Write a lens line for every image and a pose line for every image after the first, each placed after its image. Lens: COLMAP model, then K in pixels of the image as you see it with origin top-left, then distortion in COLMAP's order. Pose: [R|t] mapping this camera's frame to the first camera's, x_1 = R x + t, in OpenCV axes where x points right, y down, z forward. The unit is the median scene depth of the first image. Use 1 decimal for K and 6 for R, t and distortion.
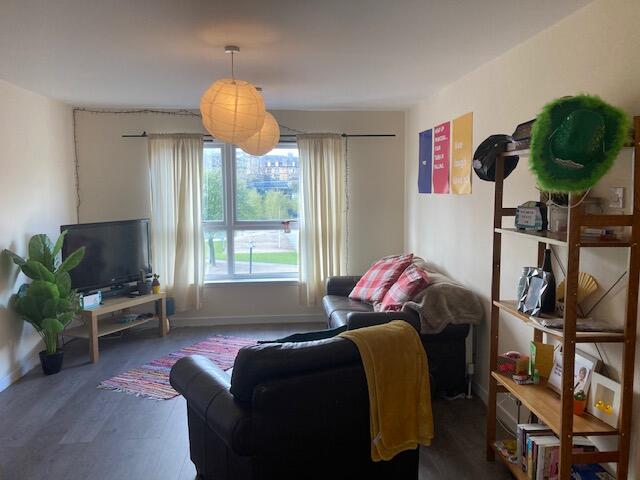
lens RADIAL K [[522.4, 0, 317.6], [0, 522.4, 232.3], [0, 0, 1]] dist [0.072839, -0.103554]
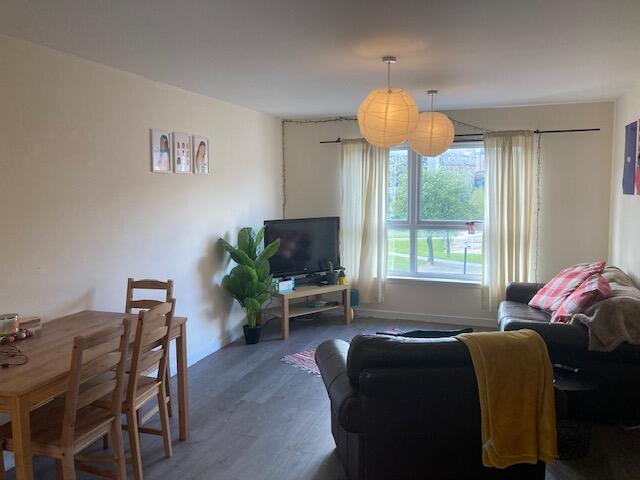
lens RADIAL K [[522.4, 0, 317.6], [0, 522.4, 232.3], [0, 0, 1]] dist [0.072839, -0.103554]
pose [[0.910092, 0.036148, -0.412826, 0.102025], [-0.034758, 0.999337, 0.010879, -0.002926], [0.412945, 0.004448, 0.910745, -0.018435]]
